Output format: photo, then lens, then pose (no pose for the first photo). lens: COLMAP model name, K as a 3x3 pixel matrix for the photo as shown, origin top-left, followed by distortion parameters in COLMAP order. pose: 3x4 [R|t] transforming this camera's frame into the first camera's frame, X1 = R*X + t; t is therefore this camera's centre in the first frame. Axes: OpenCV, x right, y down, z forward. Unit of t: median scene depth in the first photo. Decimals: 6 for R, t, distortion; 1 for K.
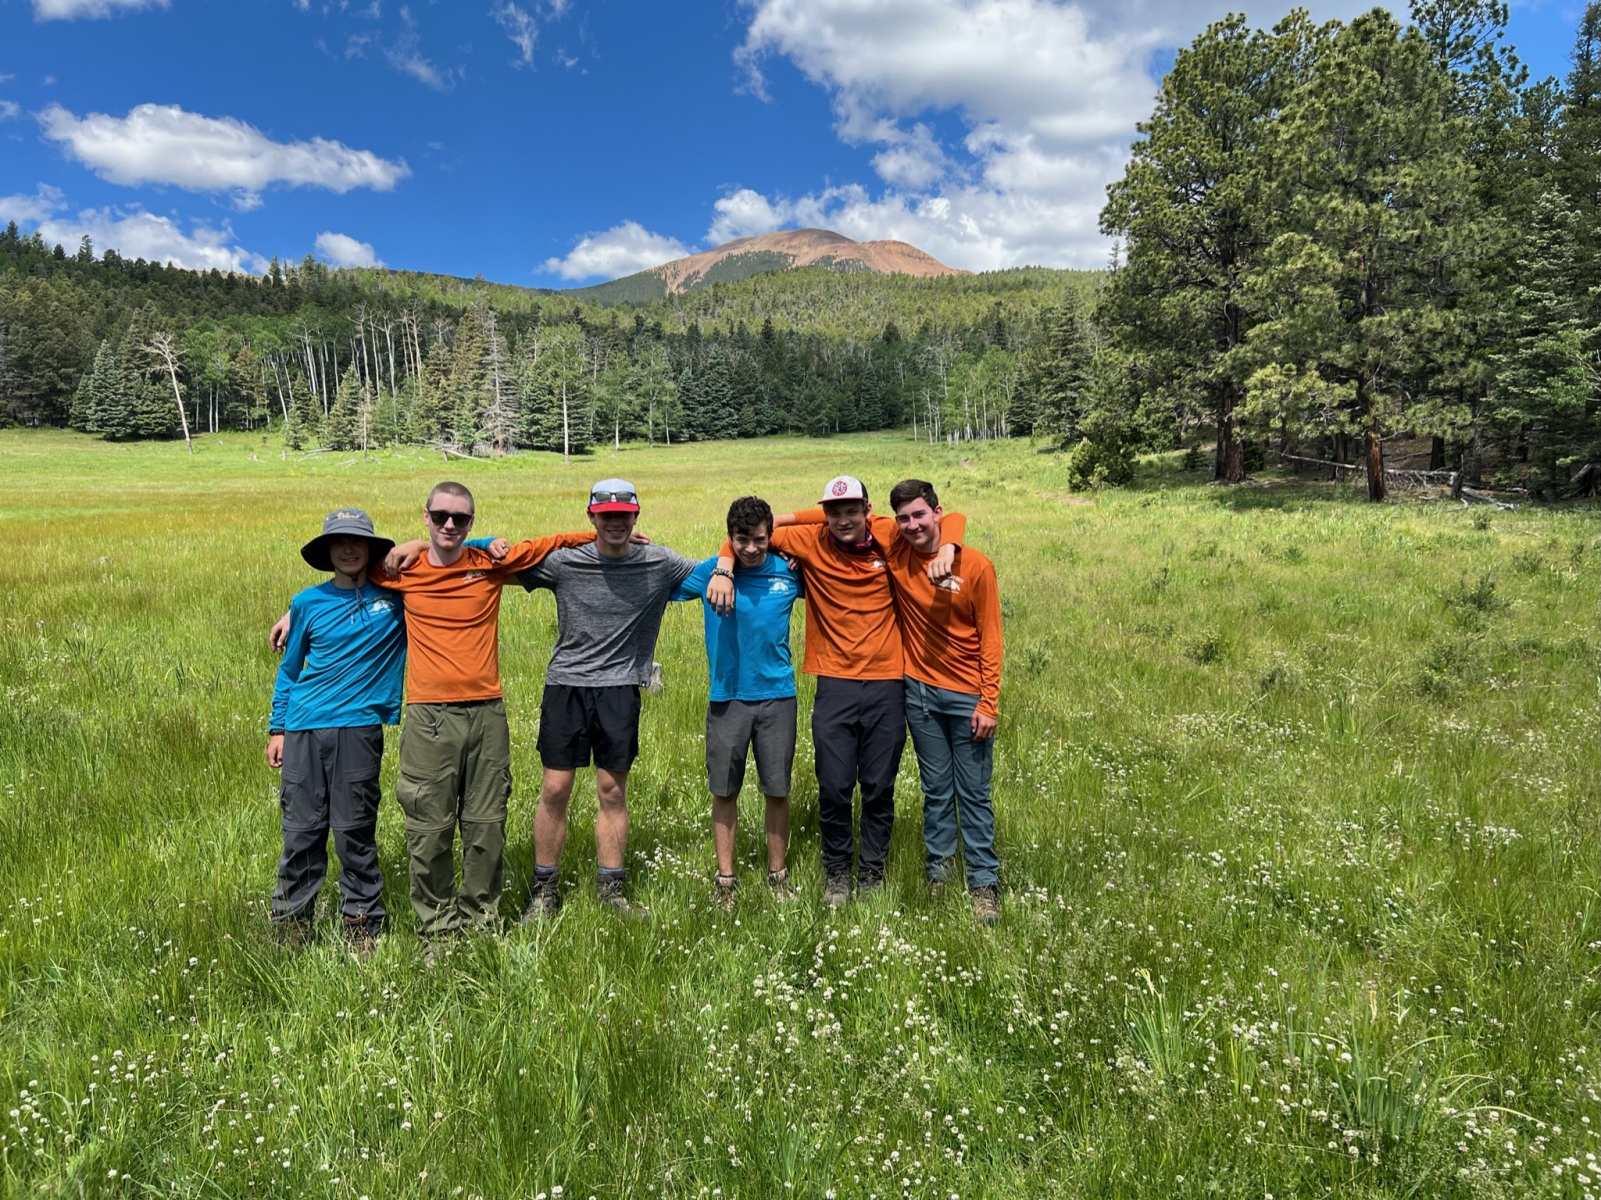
lens RADIAL K [[1212.5, 0, 812.0], [0, 1212.5, 606.1], [0, 0, 1]] dist [0.052364, -0.056469]
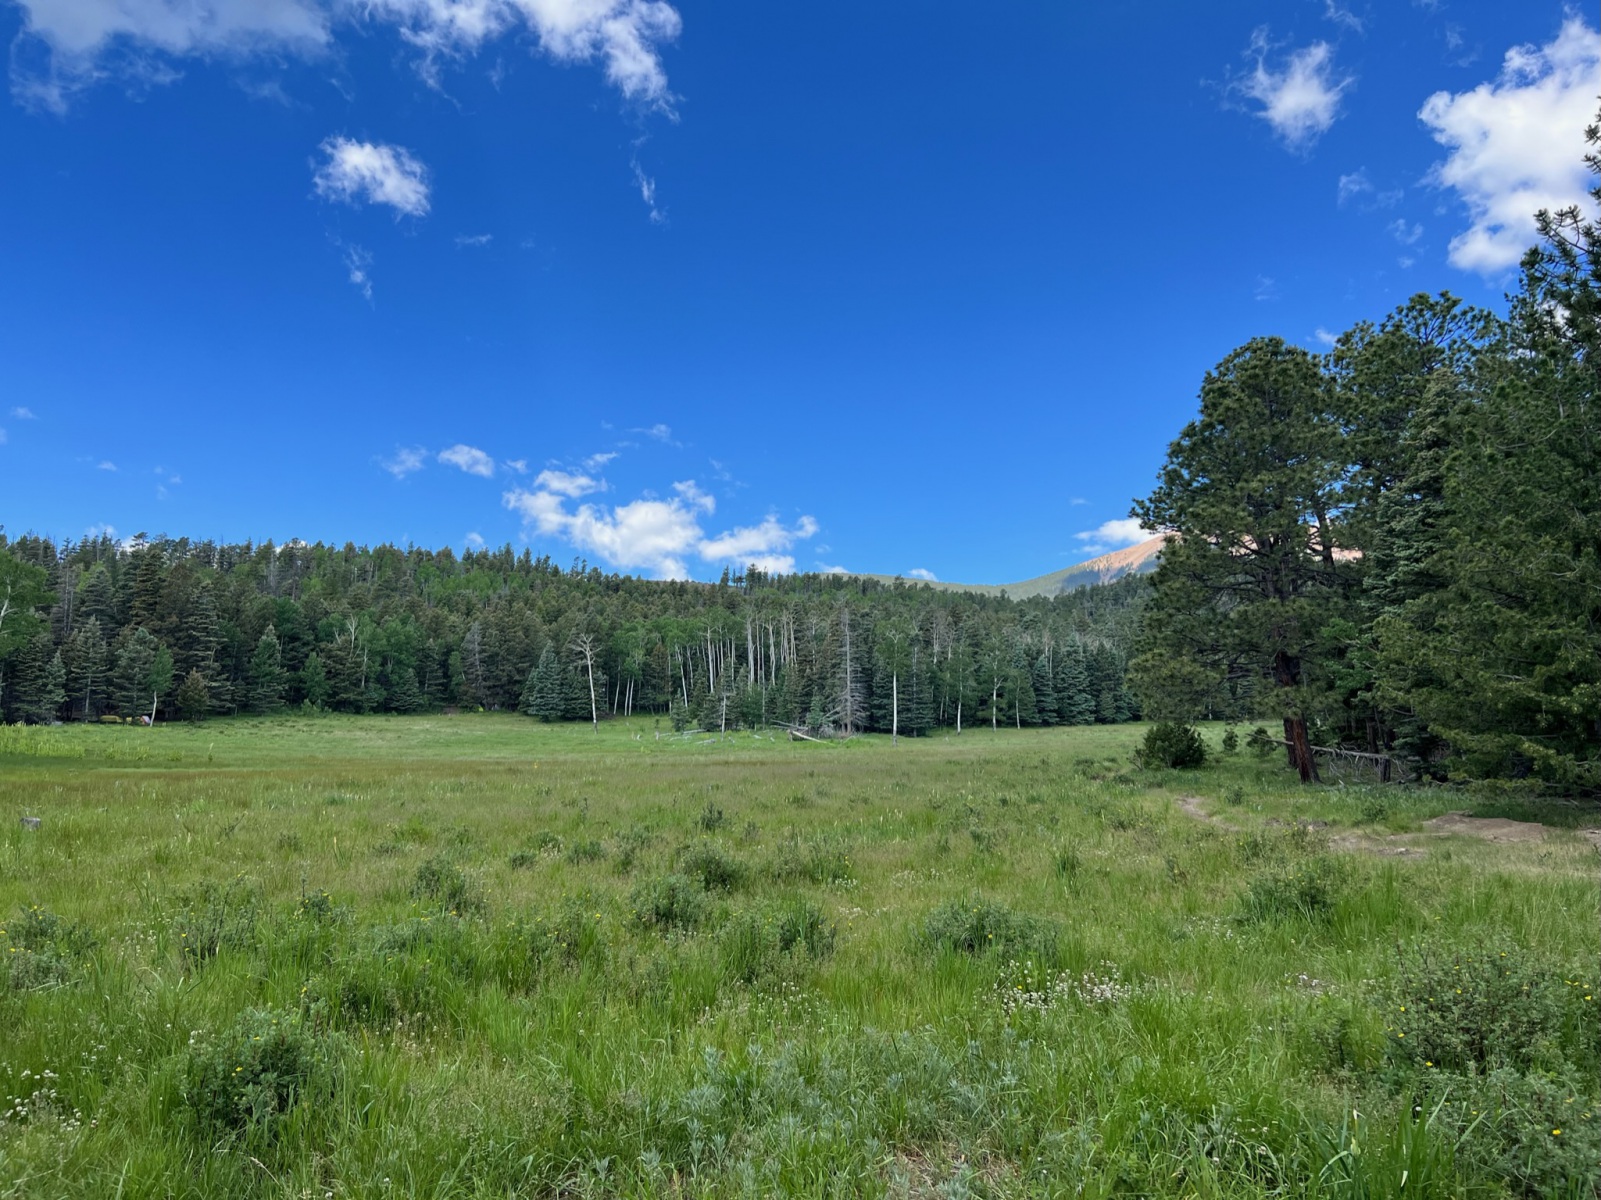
lens RADIAL K [[1200.3, 0, 827.7], [0, 1200.3, 579.3], [0, 0, 1]] dist [0.067177, -0.111996]
pose [[0.940272, -0.031168, -0.338994, 0.297609], [-0.056377, 0.967793, -0.245355, 0.012930], [0.335723, 0.249812, 0.908231, -0.054682]]
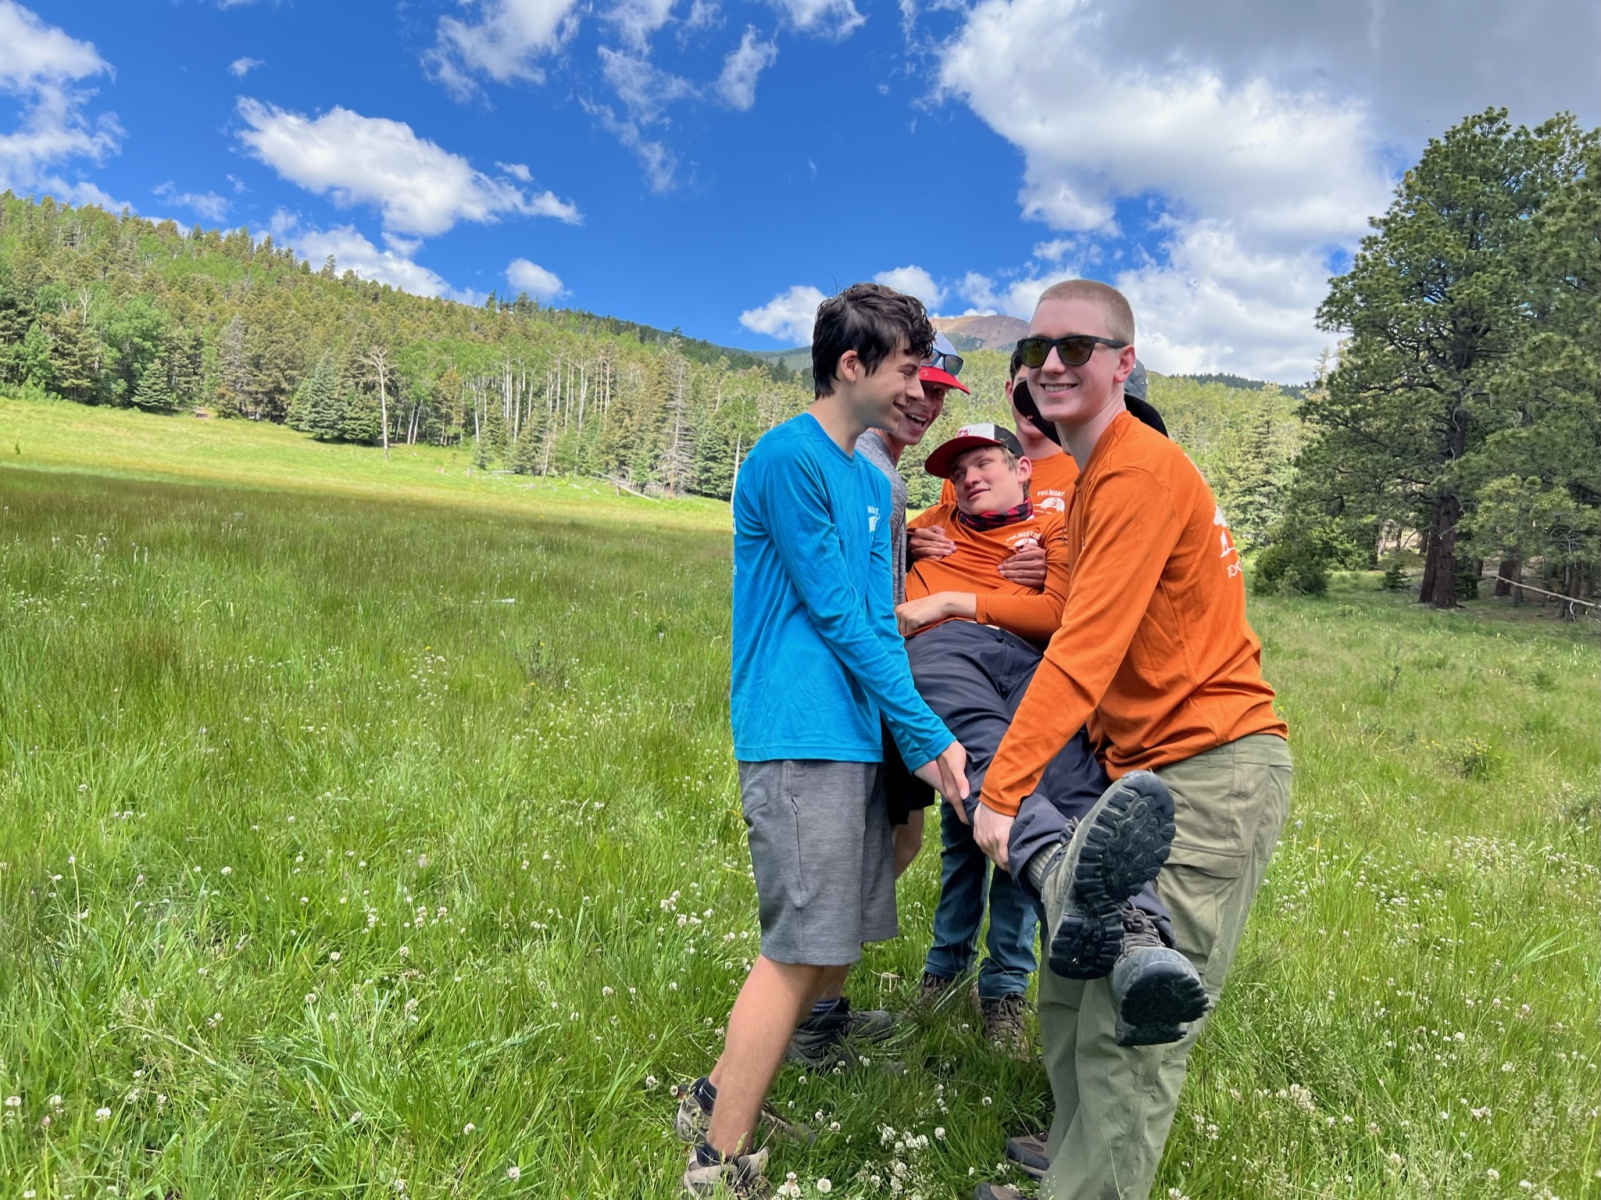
lens RADIAL K [[1218.1, 0, 797.6], [0, 1218.1, 593.3], [0, 0, 1]] dist [0.019564, -0.007423]
pose [[0.982207, 0.128410, -0.137043, -0.000188], [-0.137596, 0.988683, -0.059774, 0.007496], [0.127816, 0.077567, 0.988760, 0.037767]]
